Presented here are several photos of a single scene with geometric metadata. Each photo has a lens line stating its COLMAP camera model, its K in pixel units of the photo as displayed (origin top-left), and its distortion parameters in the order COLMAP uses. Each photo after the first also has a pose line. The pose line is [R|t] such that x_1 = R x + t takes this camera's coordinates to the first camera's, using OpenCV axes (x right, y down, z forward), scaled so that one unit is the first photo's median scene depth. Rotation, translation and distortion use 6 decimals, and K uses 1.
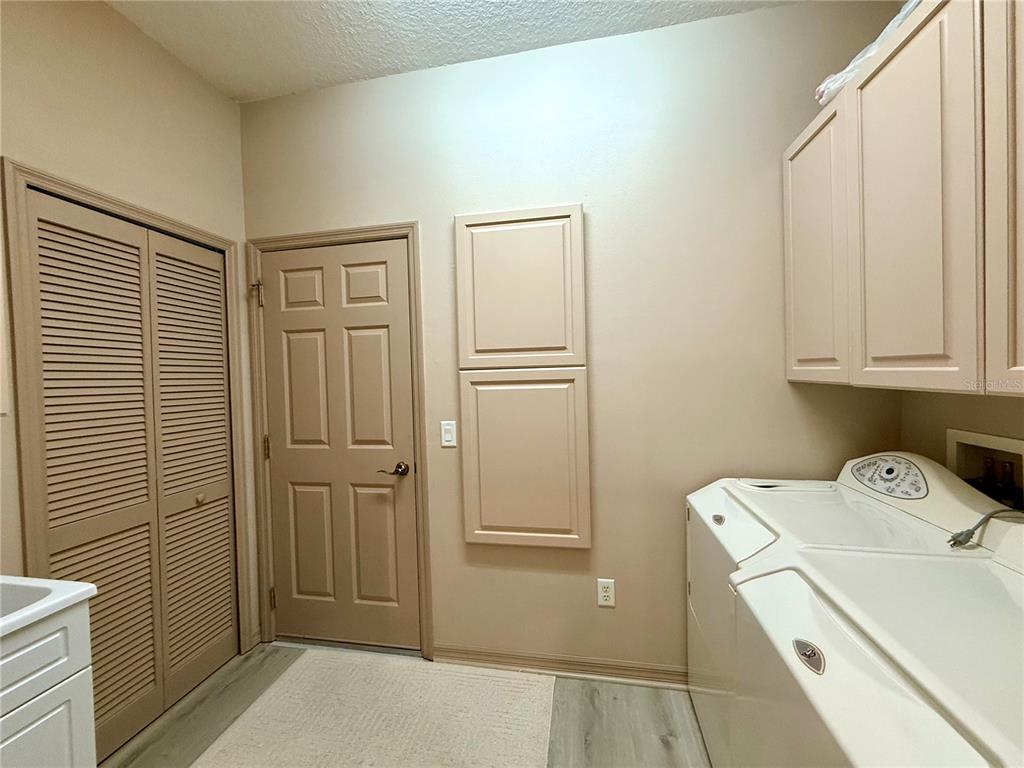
lens RADIAL K [[408.9, 0, 511.2], [0, 408.9, 385.4], [0, 0, 1]] dist [-0.002748, 0.001393]
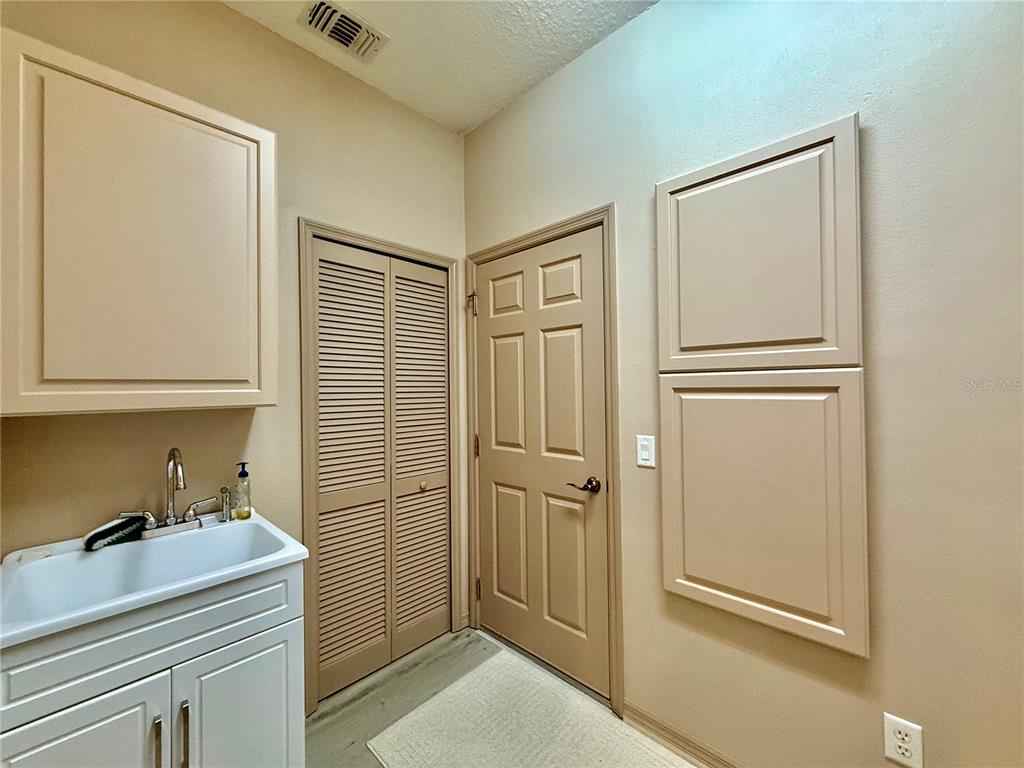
lens RADIAL K [[408.9, 0, 510.8], [0, 408.9, 384.1], [0, 0, 1]] dist [-0.002748, 0.001393]
pose [[0.836700, 0.013160, -0.547503, 0.069742], [-0.024072, 0.999629, -0.012759, 0.000907], [0.547132, 0.023855, 0.836706, 0.162940]]
